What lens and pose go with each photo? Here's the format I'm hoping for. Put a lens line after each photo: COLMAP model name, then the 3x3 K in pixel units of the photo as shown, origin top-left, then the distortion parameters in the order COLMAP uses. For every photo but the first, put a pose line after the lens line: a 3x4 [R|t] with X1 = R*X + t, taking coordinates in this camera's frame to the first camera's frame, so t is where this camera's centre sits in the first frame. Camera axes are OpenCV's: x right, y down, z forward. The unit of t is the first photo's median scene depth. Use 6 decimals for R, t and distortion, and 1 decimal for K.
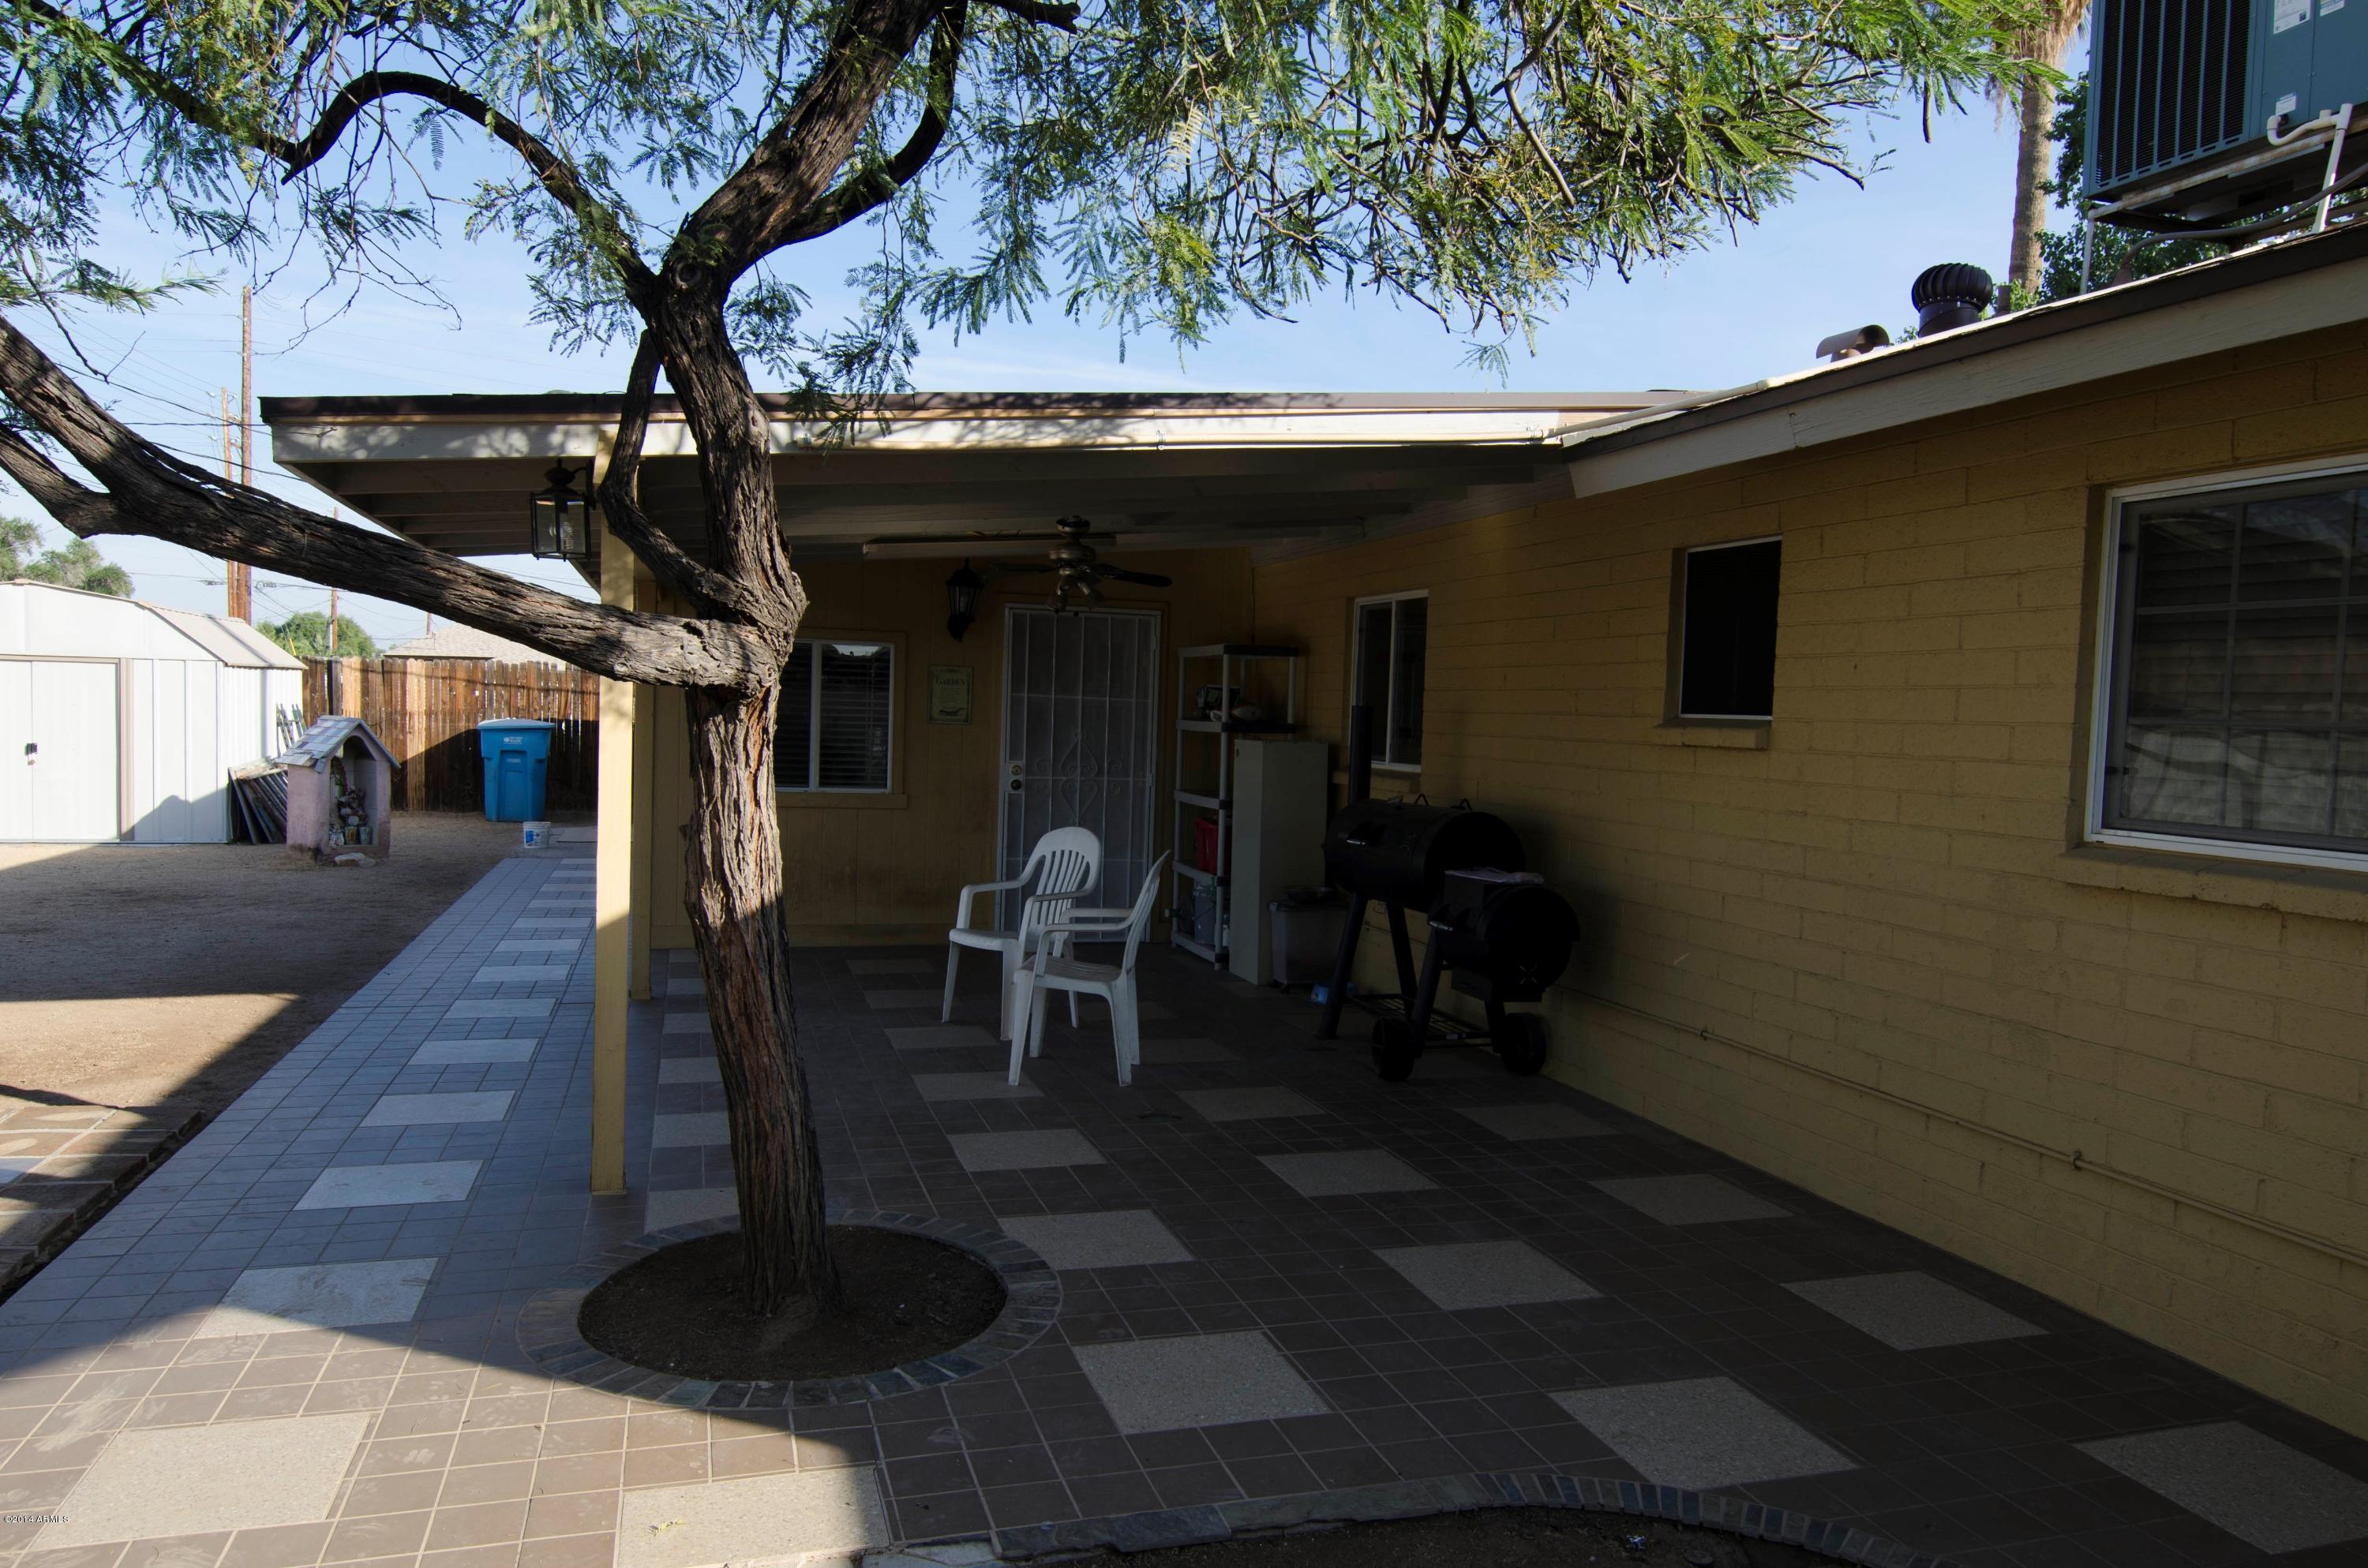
lens RADIAL K [[1600.0, 0, 1182.0], [0, 1600.0, 811.7], [0, 0, 1]] dist [0.004479, -0.018341]
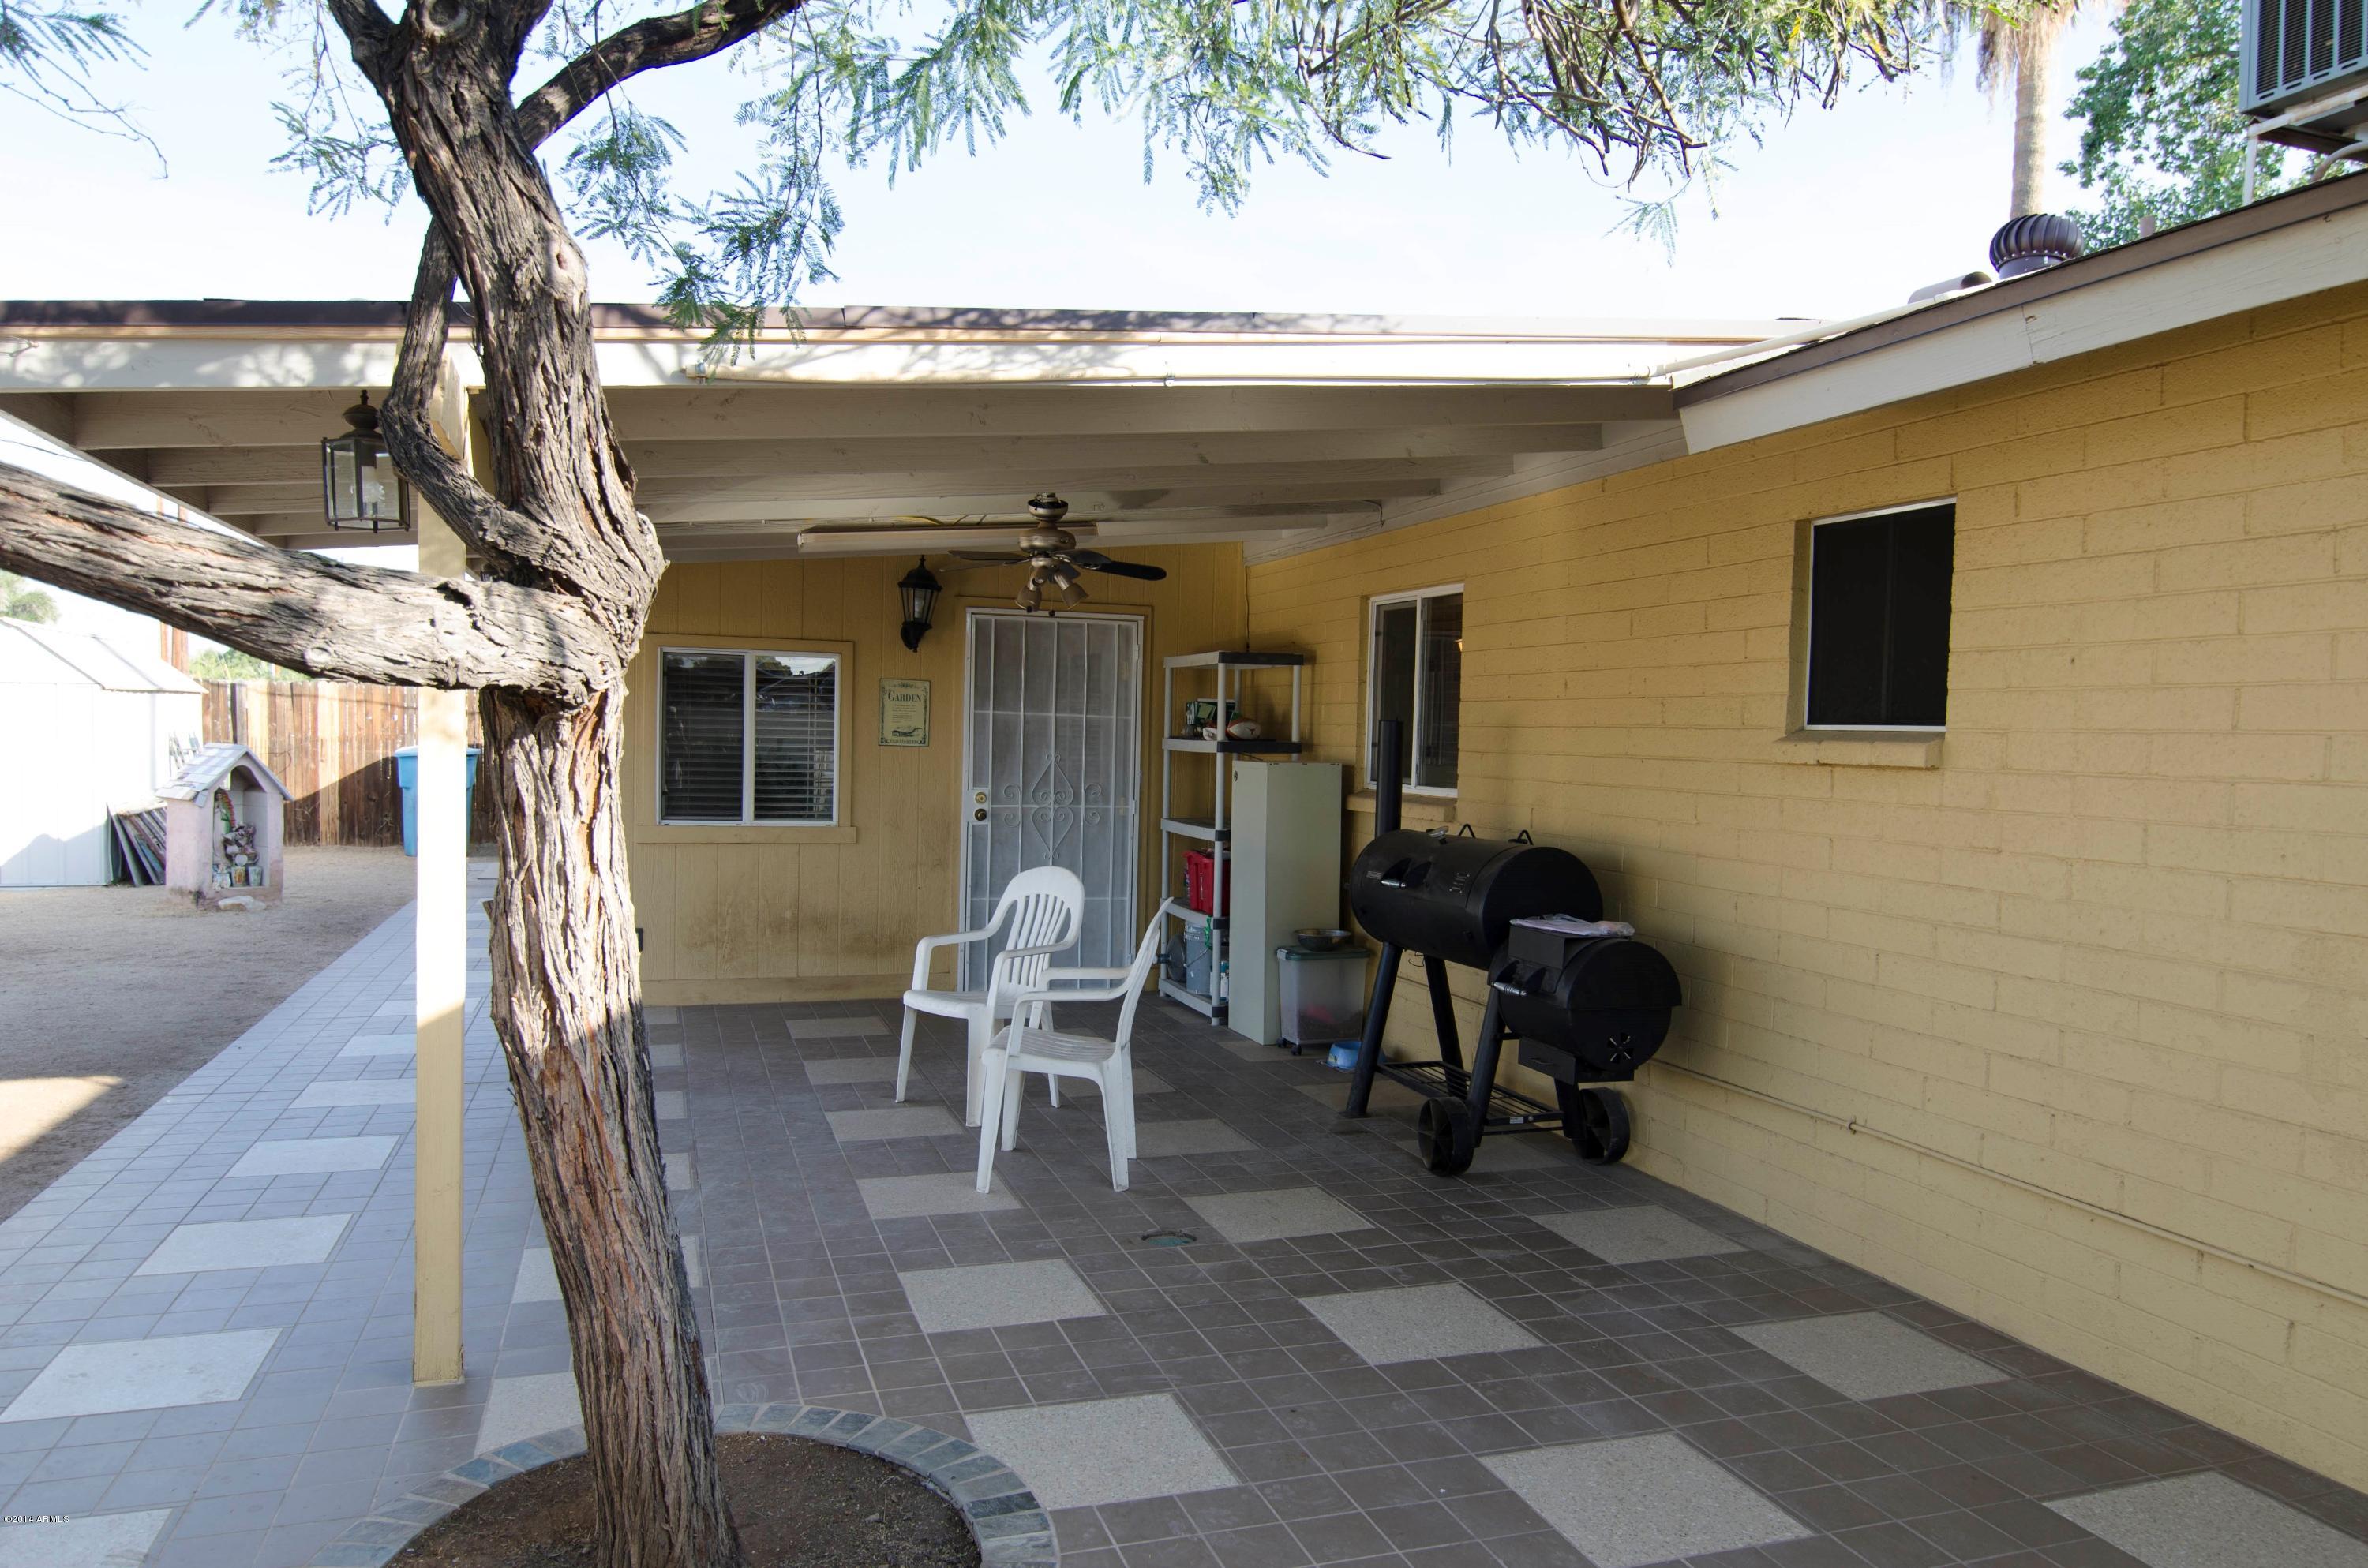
lens RADIAL K [[1600.0, 0, 1182.0], [0, 1600.0, 811.7], [0, 0, 1]] dist [0.004479, -0.018341]
pose [[0.999678, -0.010287, 0.023212, -0.025185], [0.010574, 0.999869, -0.012243, -0.011809], [-0.023083, 0.012484, 0.999656, 0.219147]]
